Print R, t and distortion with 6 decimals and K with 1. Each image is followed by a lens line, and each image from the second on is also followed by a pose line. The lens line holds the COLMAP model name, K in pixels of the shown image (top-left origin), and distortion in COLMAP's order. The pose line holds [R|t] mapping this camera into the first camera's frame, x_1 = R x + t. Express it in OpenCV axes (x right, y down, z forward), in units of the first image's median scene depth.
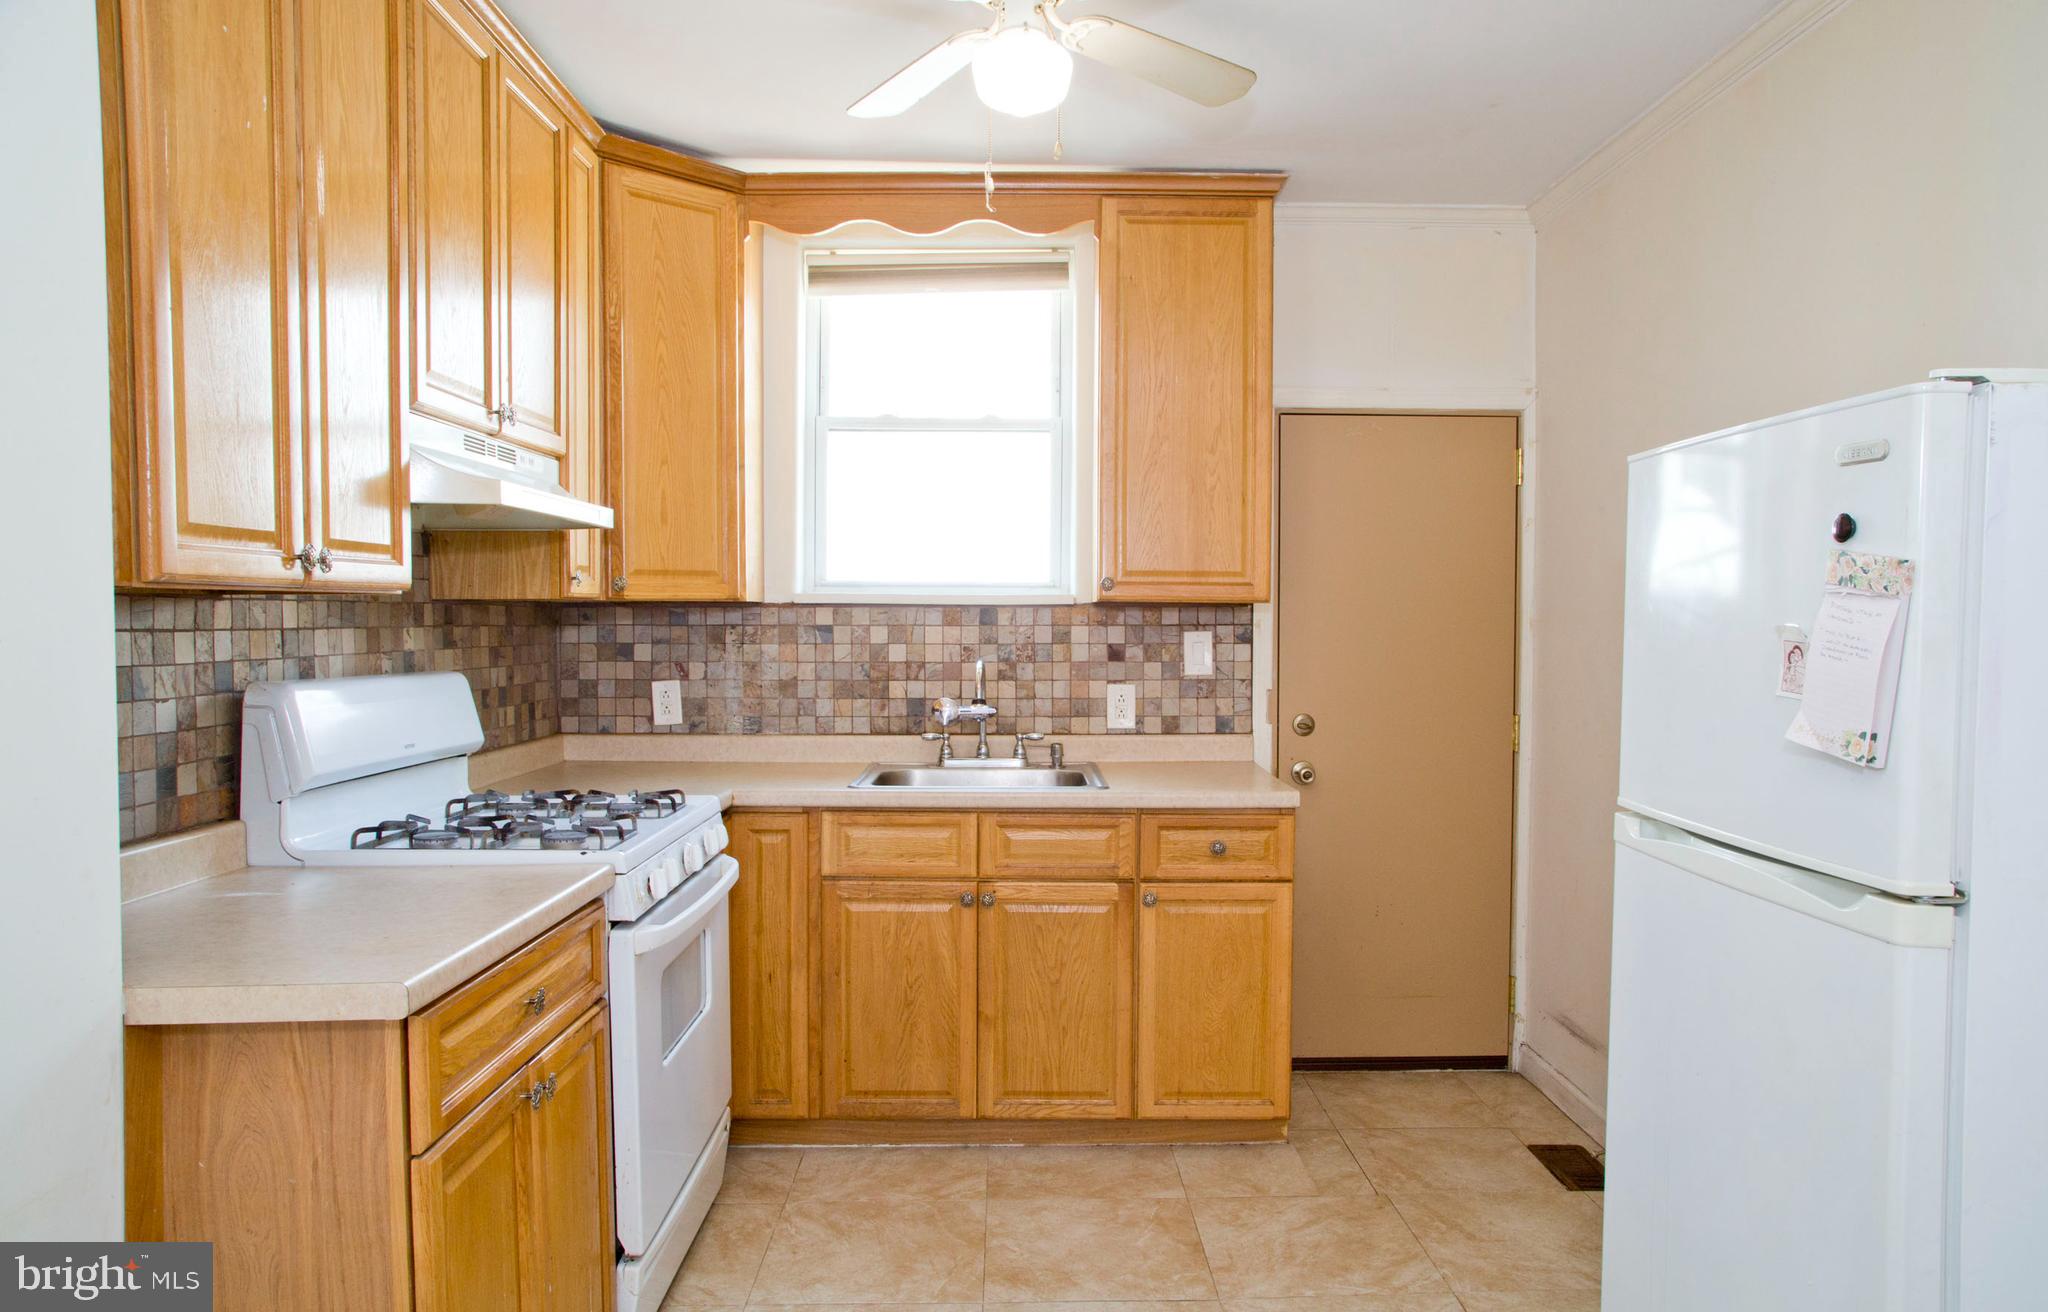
lens RADIAL K [[1381.5, 0, 1007.7], [0, 1381.5, 665.1], [0, 0, 1]] dist [-0.049587, 0.073166]
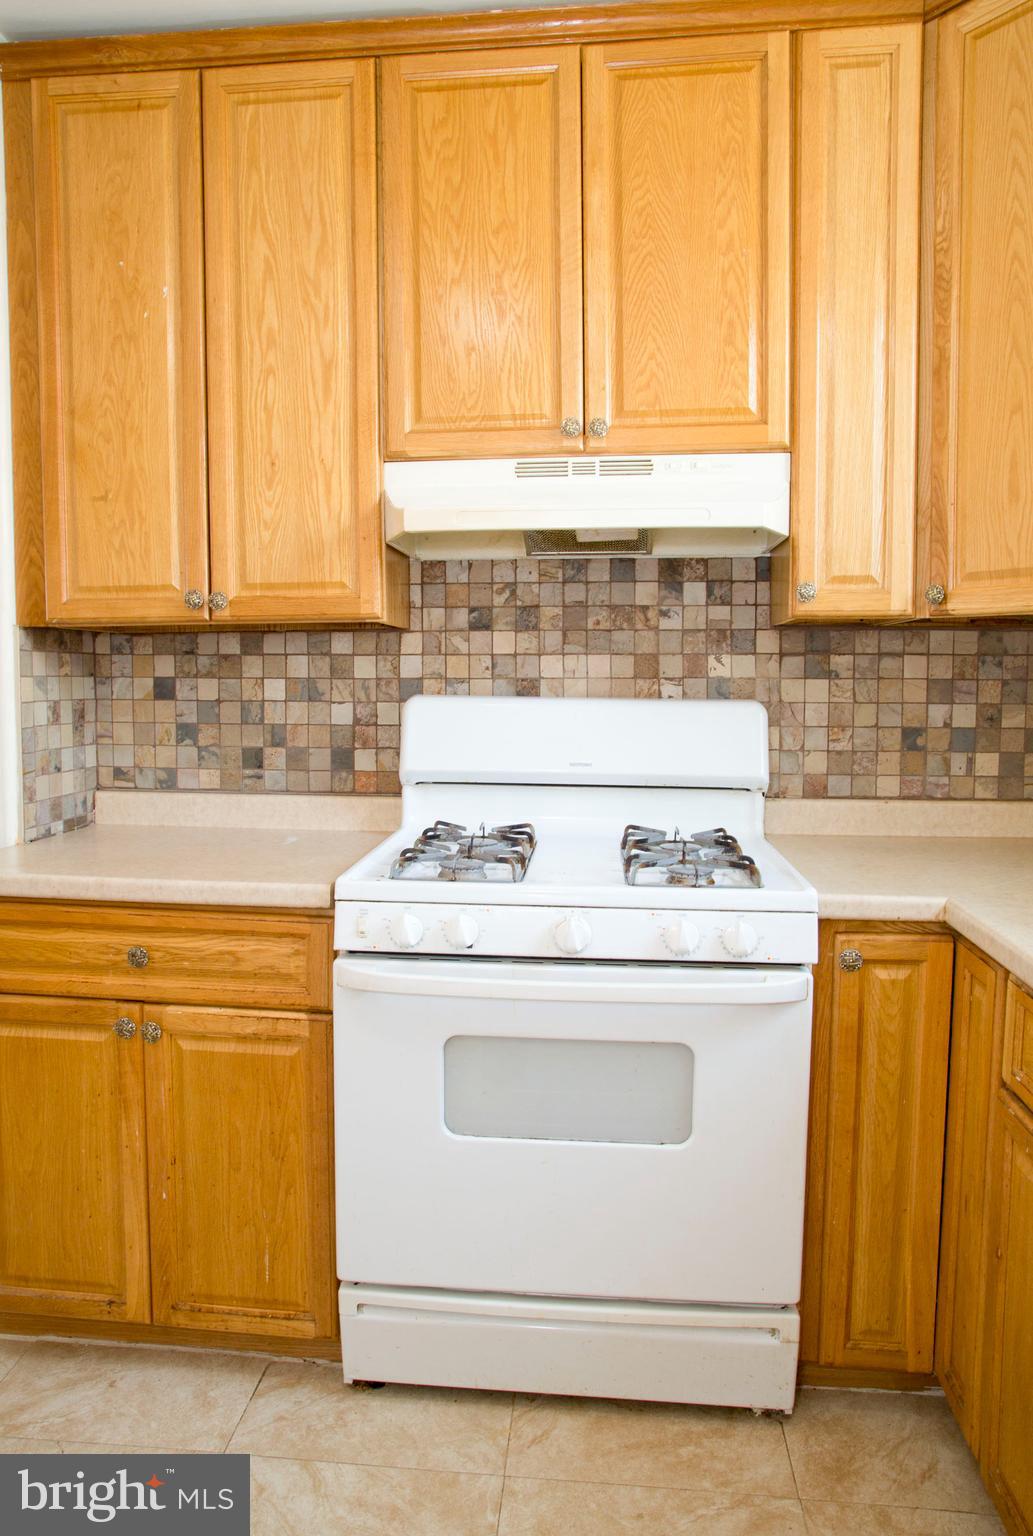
lens RADIAL K [[1027.8, 0, 515.6], [0, 1027.8, 765.2], [0, 0, 1]] dist [-0.089391, 0.069515]
pose [[-0.109513, 0.091451, -0.989770, 0.261997], [-0.034305, 0.994818, 0.095713, -0.010994], [0.993393, 0.044436, -0.105808, 0.757663]]
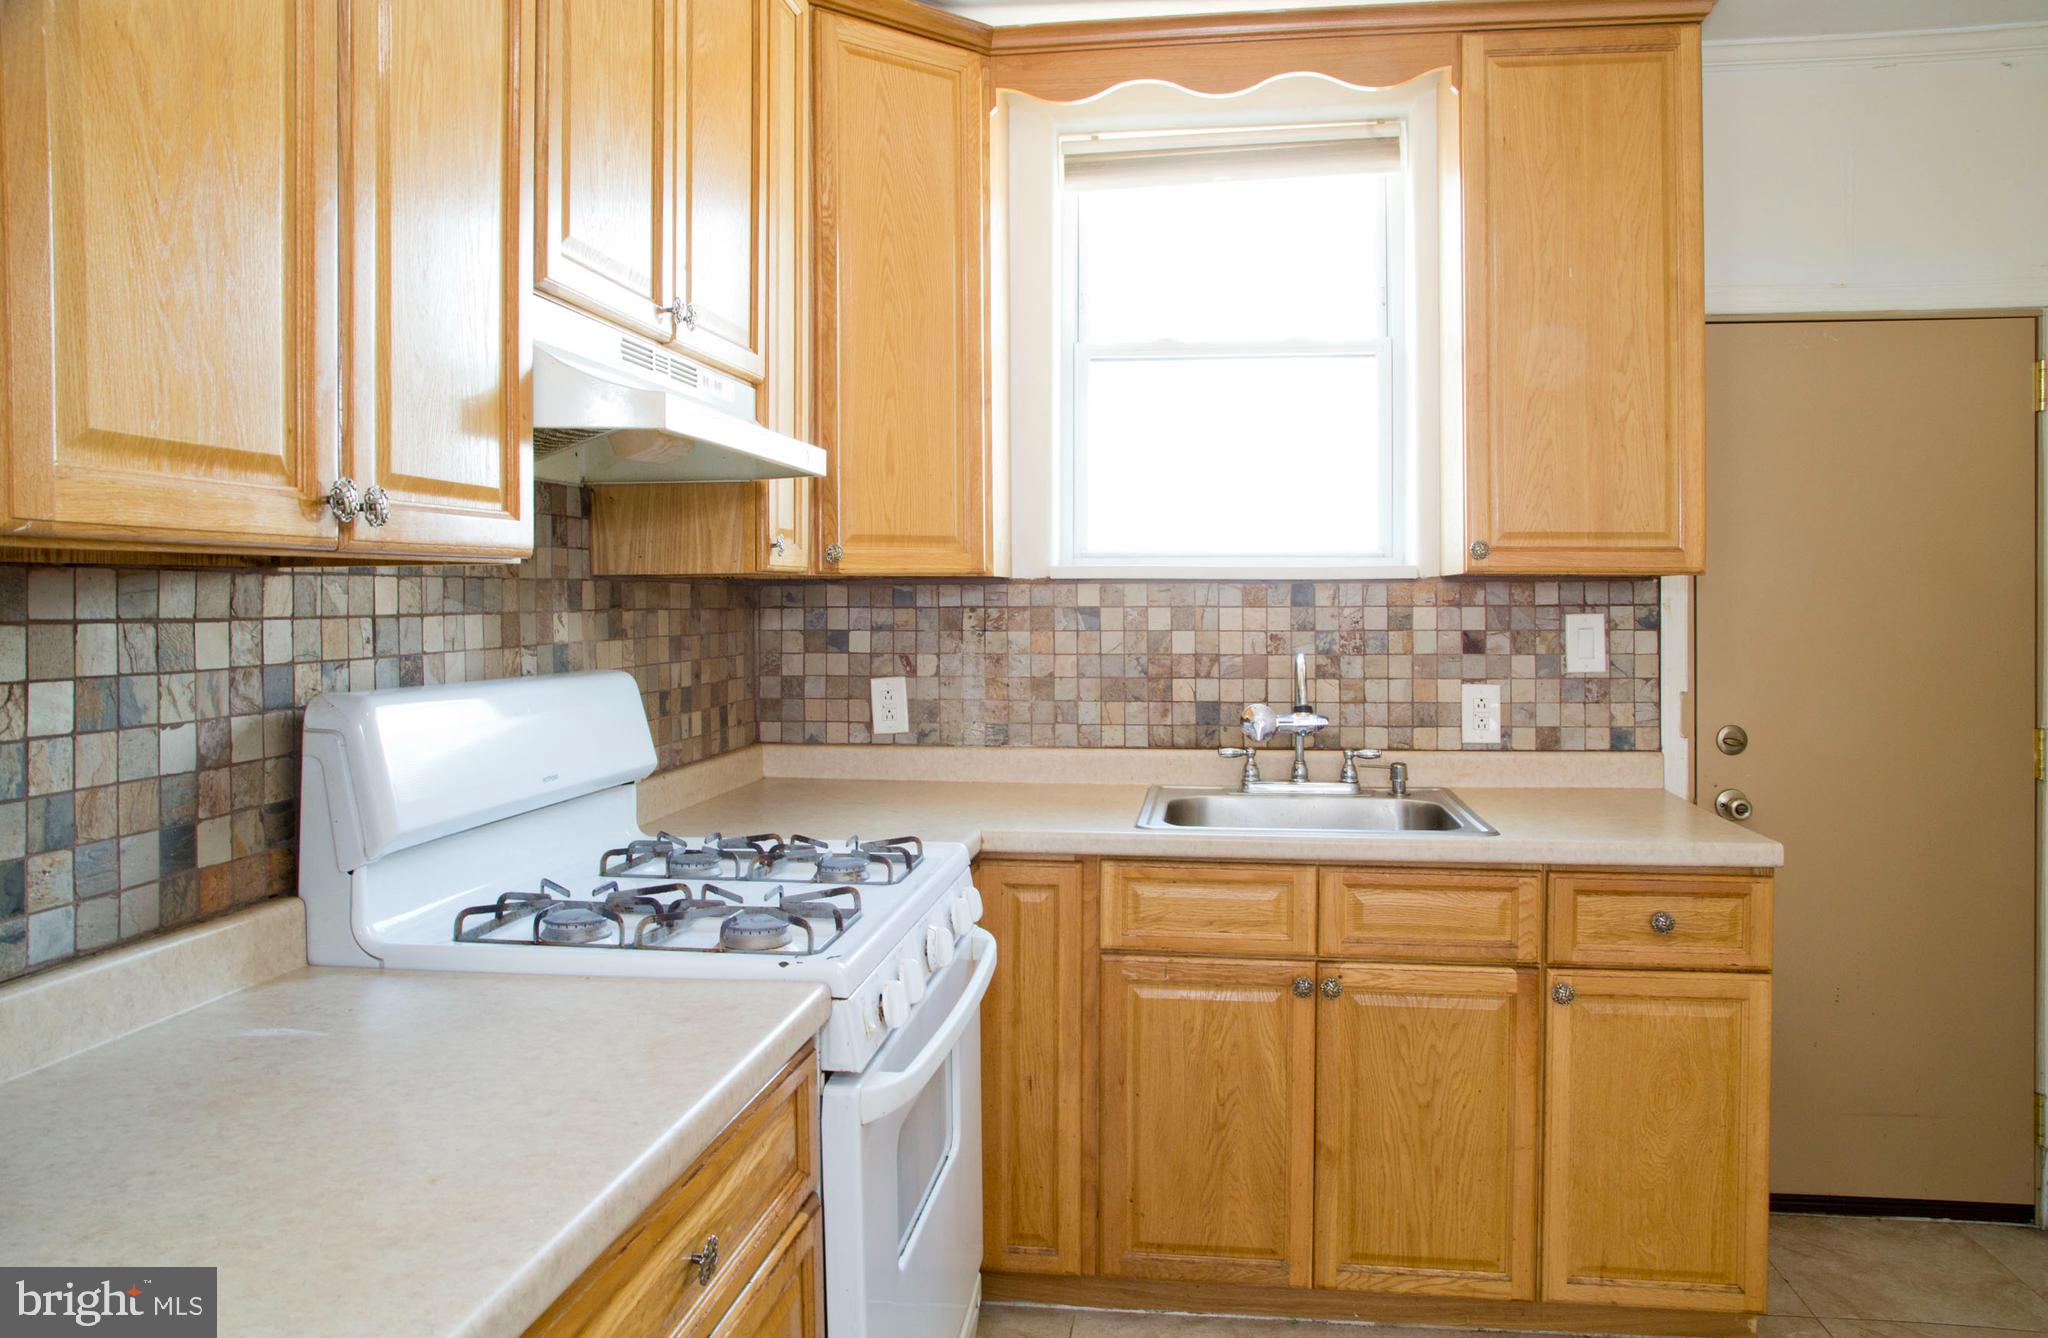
lens RADIAL K [[1400.3, 0, 1014.1], [0, 1400.3, 615.0], [0, 0, 1]] dist [-0.073791, 0.082770]
pose [[0.990256, -0.001955, -0.139242, -0.069096], [-0.000975, 0.999780, -0.020969, -0.008312], [0.139252, 0.020901, 0.990036, 0.228374]]
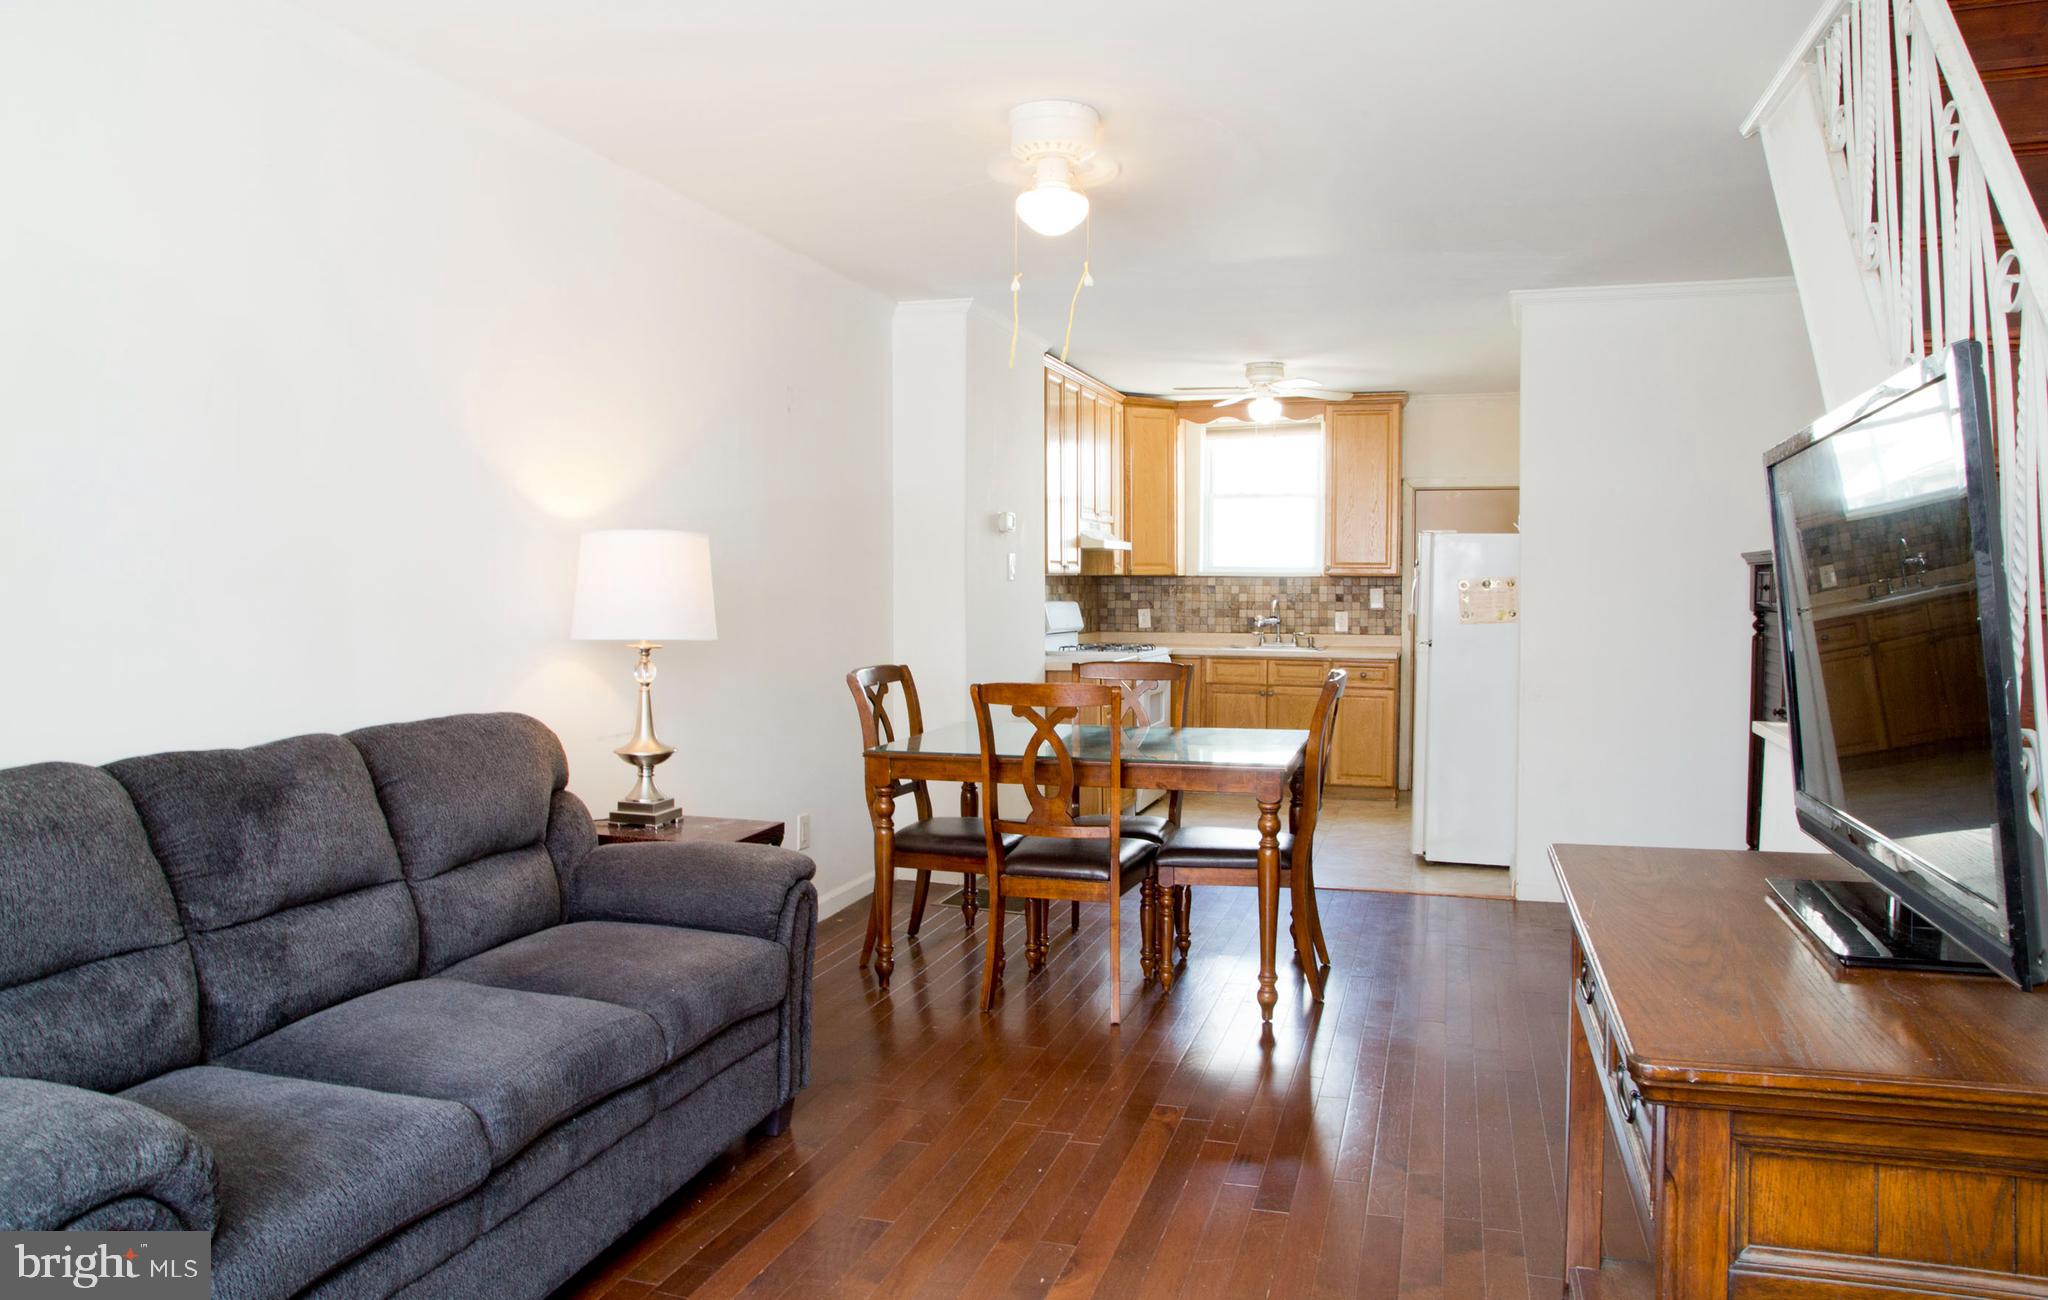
lens RADIAL K [[1396.8, 0, 1030.5], [0, 1396.8, 627.8], [0, 0, 1]] dist [-0.085855, 0.062563]
pose [[0.957162, 0.010176, -0.289374, 0.272281], [-0.009827, 0.999948, 0.002658, 0.041713], [0.289386, 0.000299, 0.957212, -1.421887]]
